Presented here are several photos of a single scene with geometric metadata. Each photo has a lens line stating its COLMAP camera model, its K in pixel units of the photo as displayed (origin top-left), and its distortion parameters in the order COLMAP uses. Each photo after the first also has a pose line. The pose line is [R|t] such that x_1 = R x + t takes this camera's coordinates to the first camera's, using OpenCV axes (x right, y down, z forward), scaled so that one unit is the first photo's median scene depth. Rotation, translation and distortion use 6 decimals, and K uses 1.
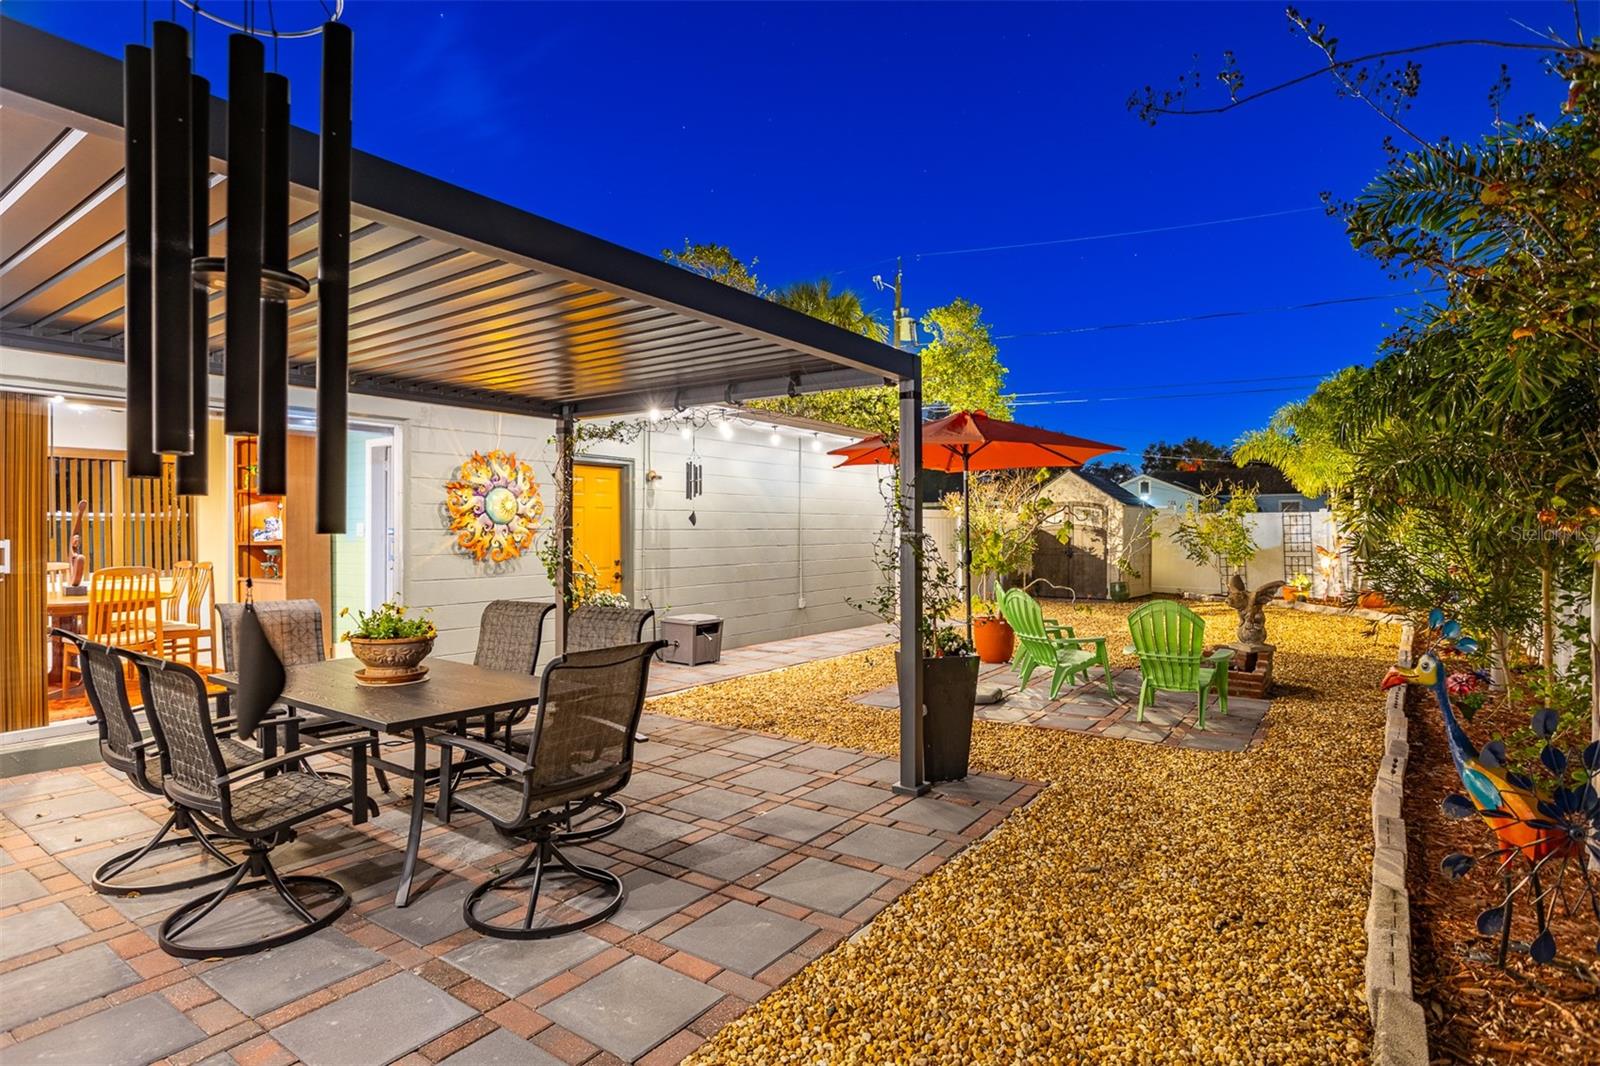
lens RADIAL K [[840.5, 0, 775.2], [0, 840.5, 522.7], [0, 0, 1]] dist [-0.081527, 0.078643]
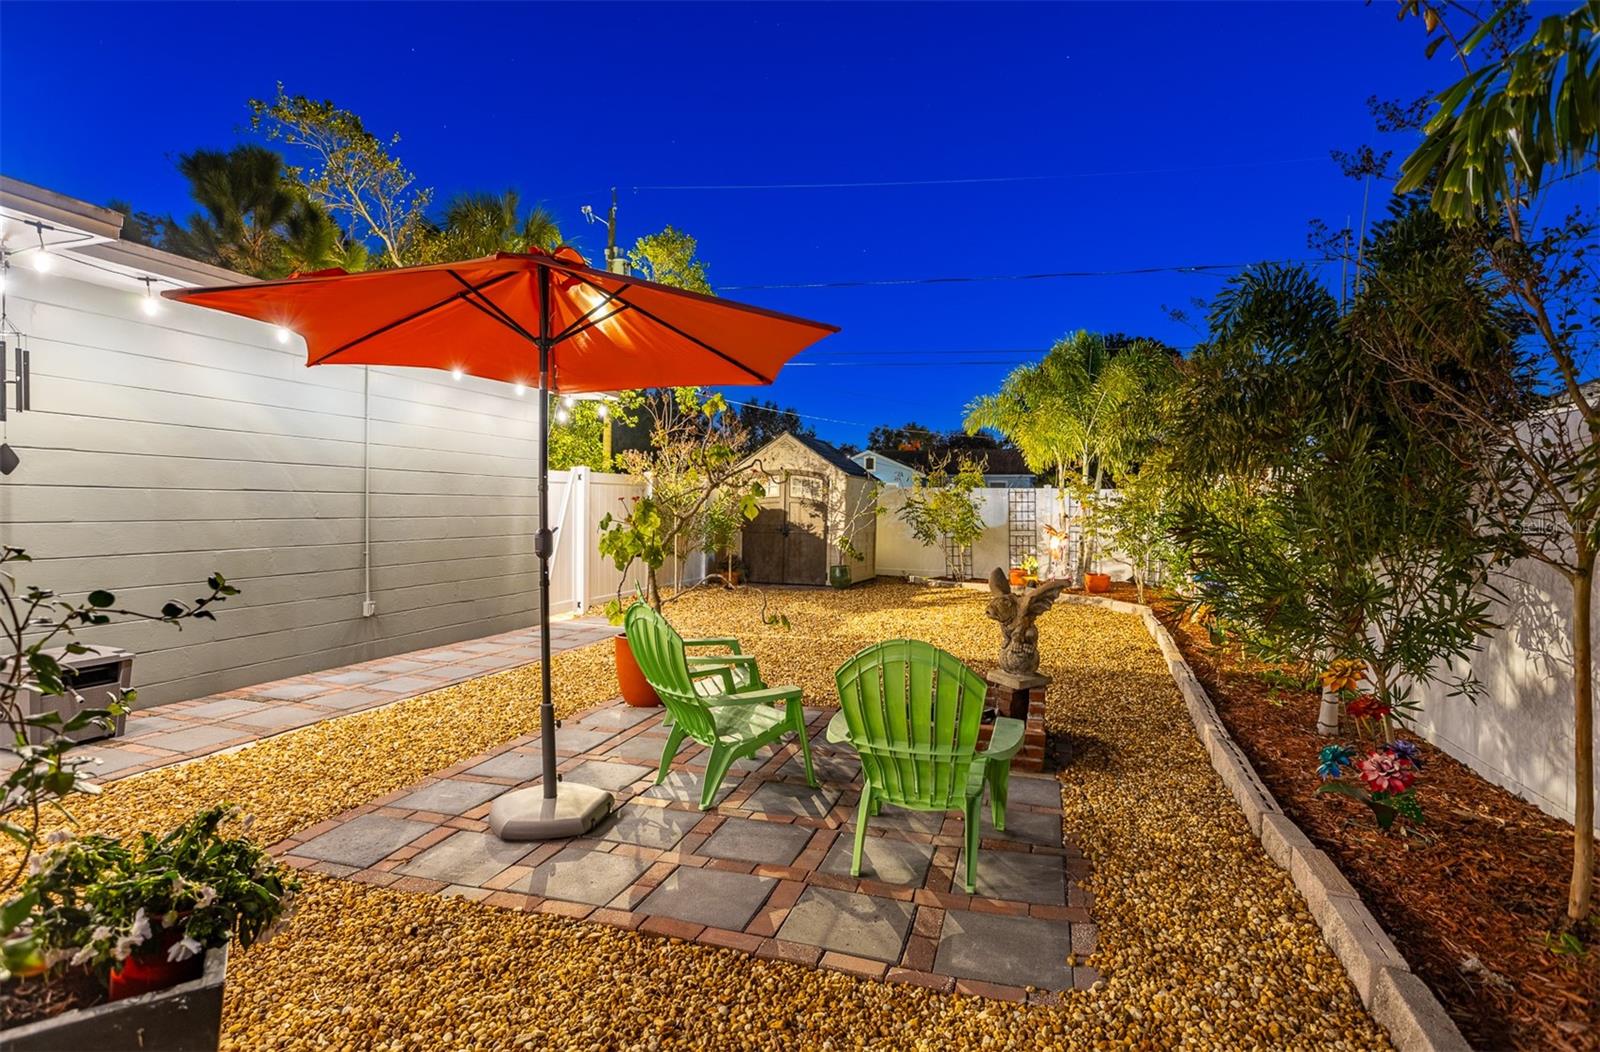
lens RADIAL K [[851.1, 0, 792.0], [0, 851.1, 526.4], [0, 0, 1]] dist [-0.003686, -0.000222]
pose [[0.946215, 0.006084, 0.323480, 0.085584], [-0.017193, 0.999356, 0.031494, 0.005066], [-0.323080, -0.035362, 0.945711, 0.193285]]
